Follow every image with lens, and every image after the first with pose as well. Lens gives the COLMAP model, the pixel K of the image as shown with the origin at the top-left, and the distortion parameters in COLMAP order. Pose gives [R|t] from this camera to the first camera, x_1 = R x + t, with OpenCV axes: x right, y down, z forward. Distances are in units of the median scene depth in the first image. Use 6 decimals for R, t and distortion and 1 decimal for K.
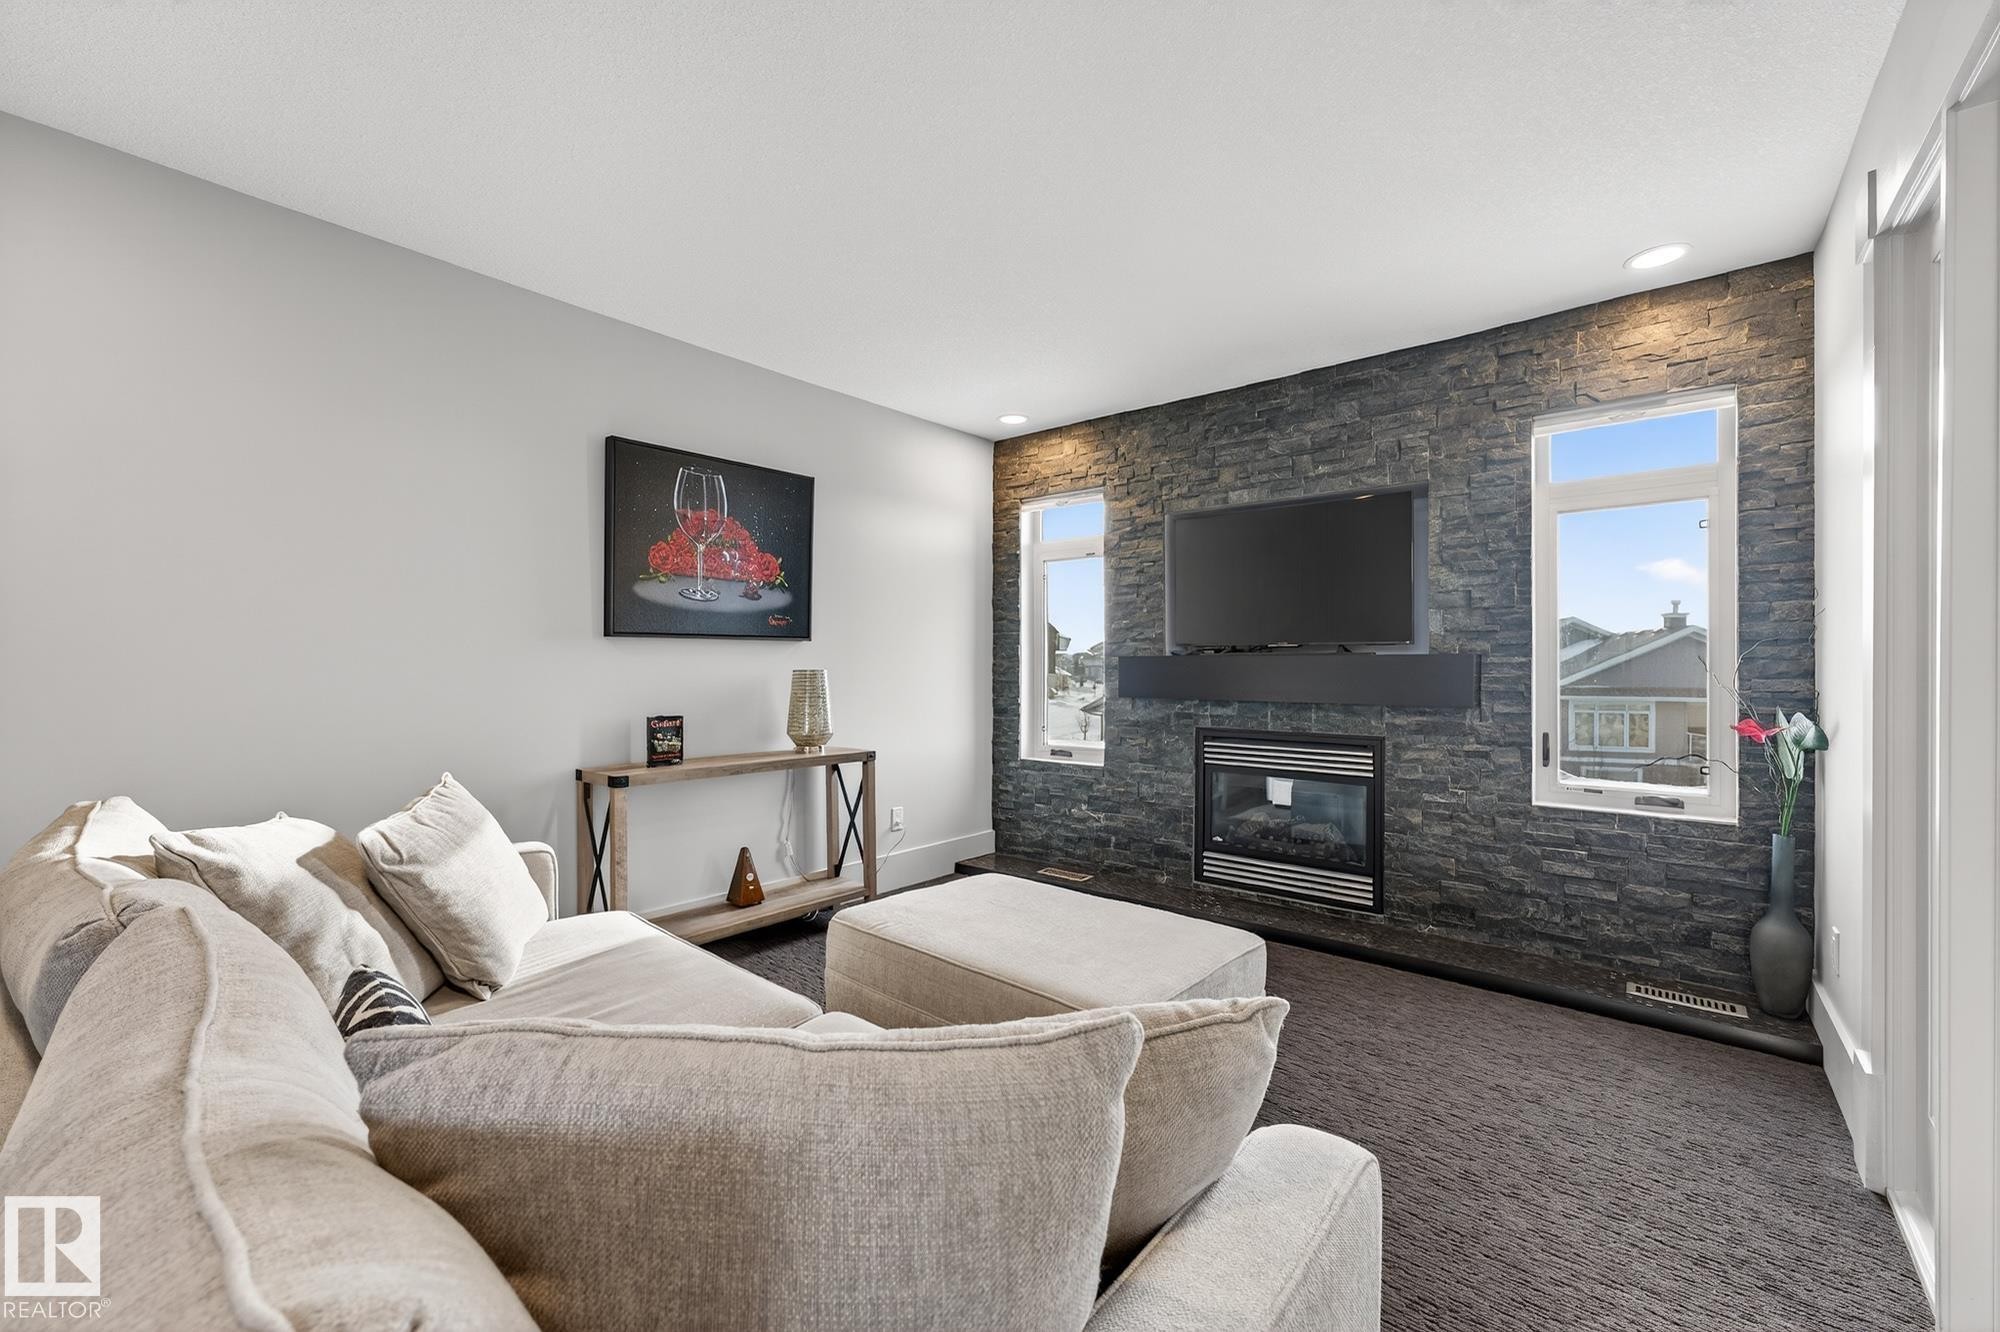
lens RADIAL K [[802.1, 0, 989.5], [0, 802.1, 669.0], [0, 0, 1]] dist [0.003986, 0.000826]
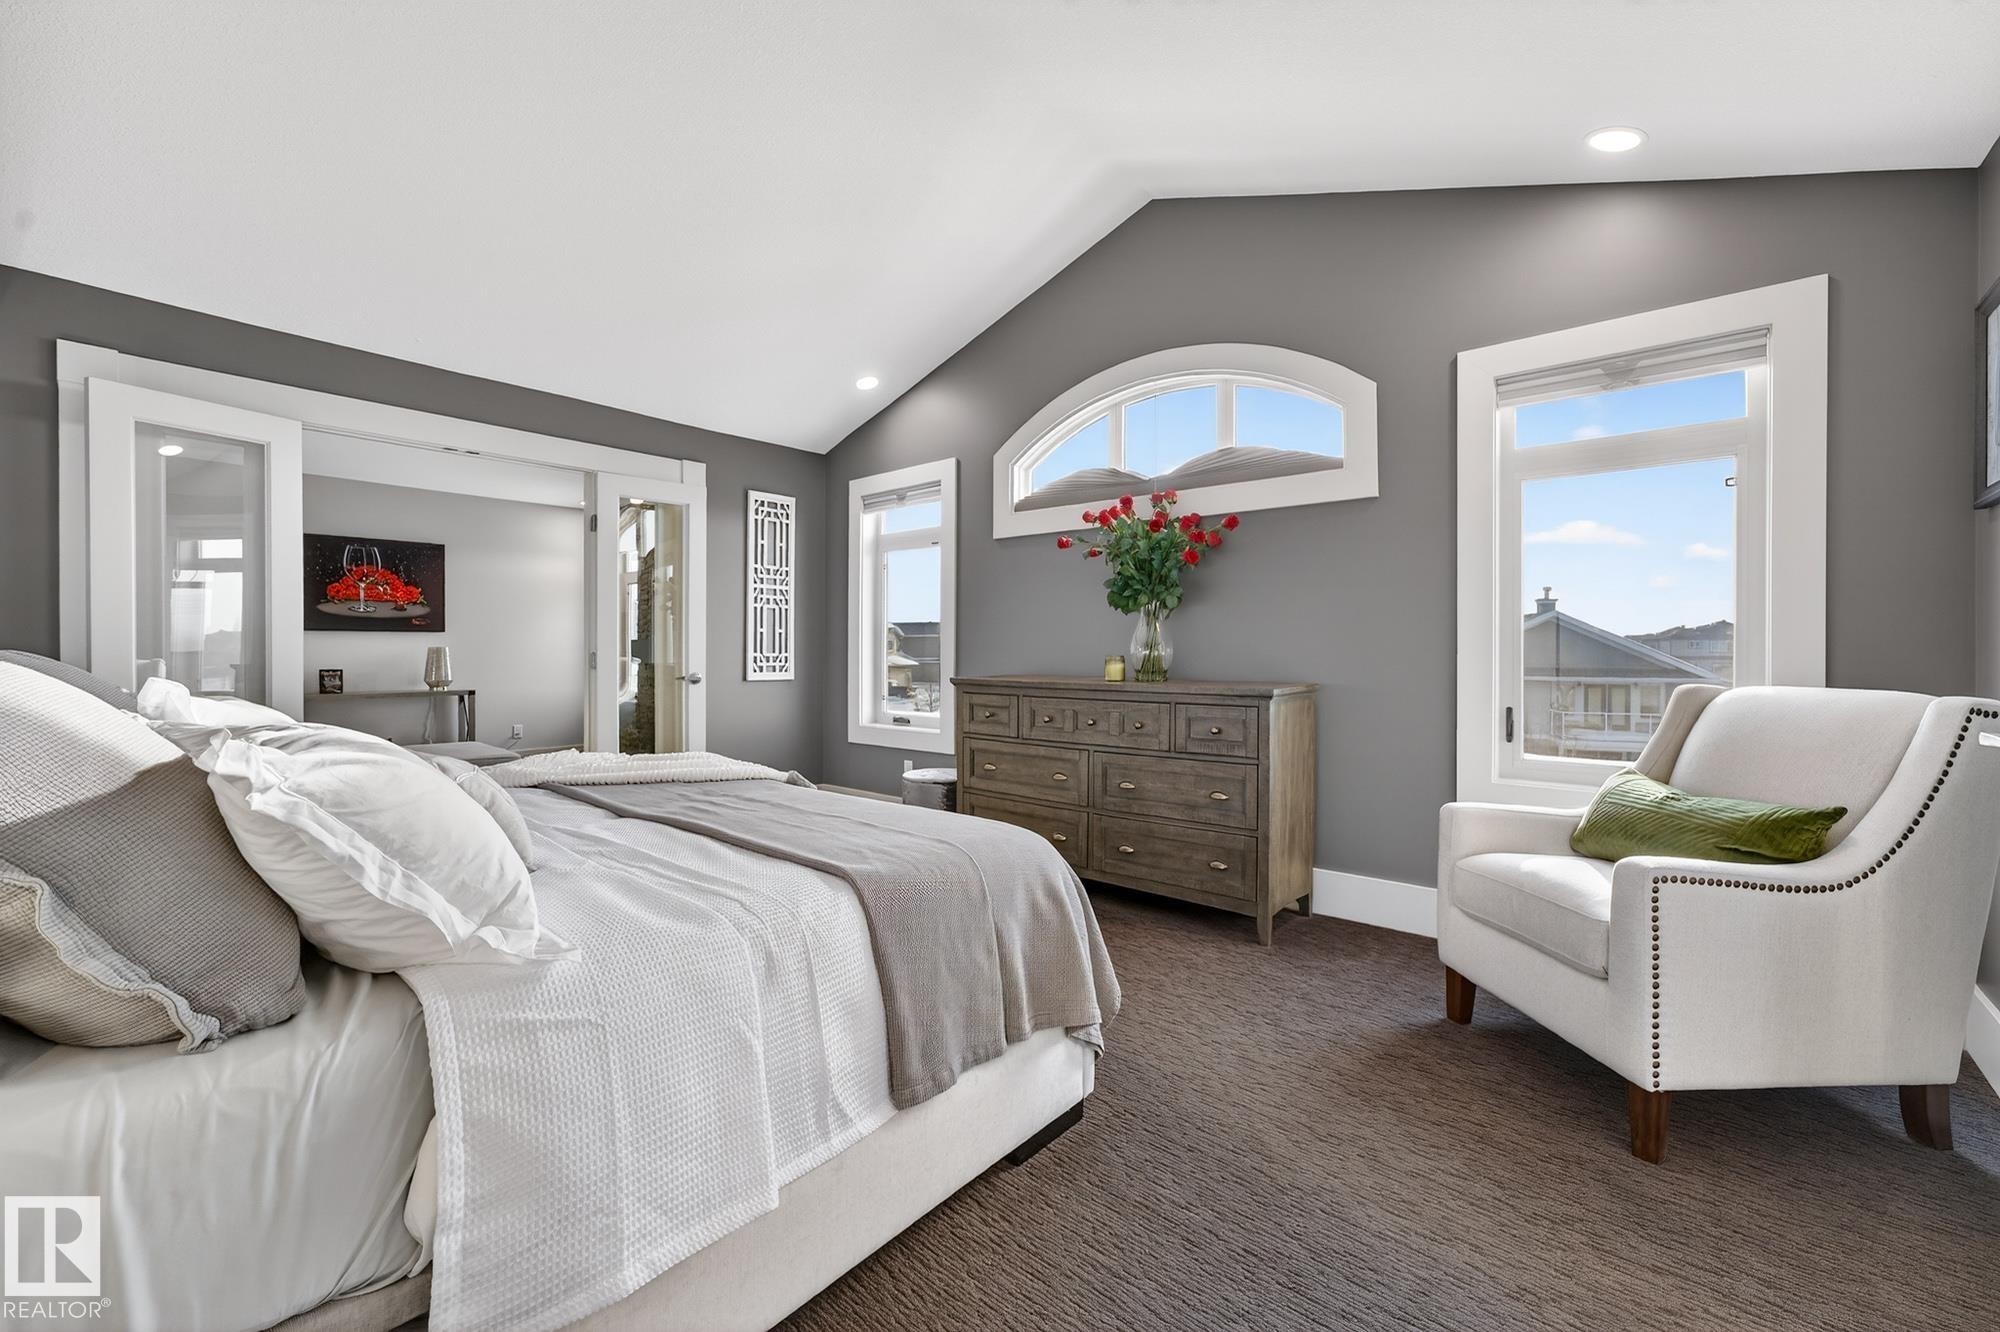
lens RADIAL K [[802.1, 0, 1010.9], [0, 802.1, 660.7], [0, 0, 1]] dist [0.003986, 0.000826]
pose [[0.999957, -0.004376, -0.008155, 1.783494], [0.004446, 0.999952, 0.008678, 0.034003], [0.008117, -0.008714, 0.999929, -1.377800]]
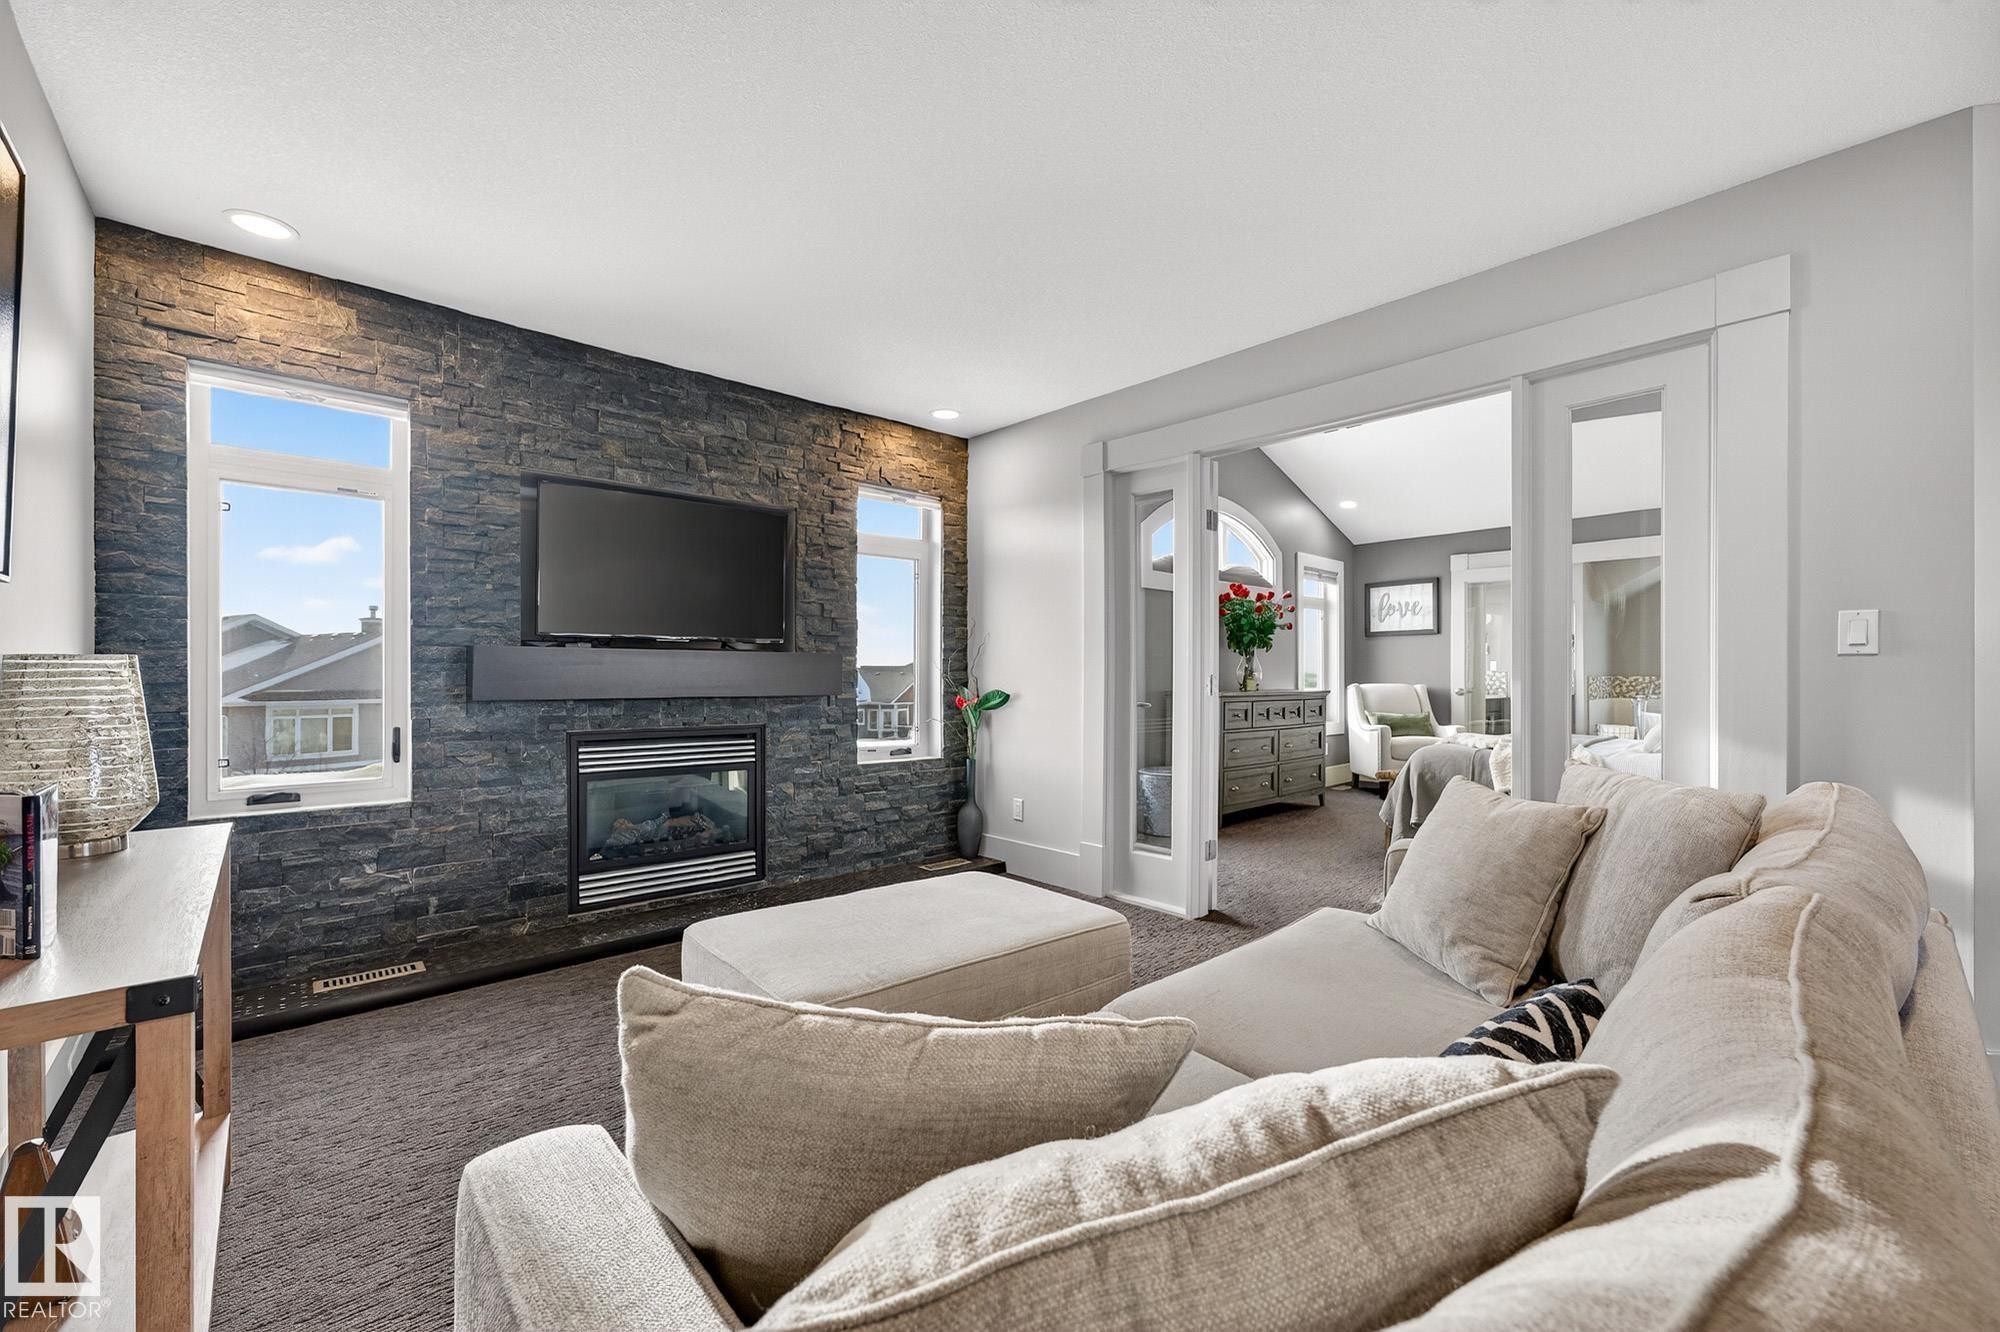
lens RADIAL K [[802.1, 0, 997.1], [0, 802.1, 673.2], [0, 0, 1]] dist [0.003986, 0.000826]
pose [[0.171157, 0.000287, 0.985244, -0.461914], [-0.000777, 1.000000, -0.000156, 0.009412], [-0.985243, -0.000739, 0.171157, 0.381689]]
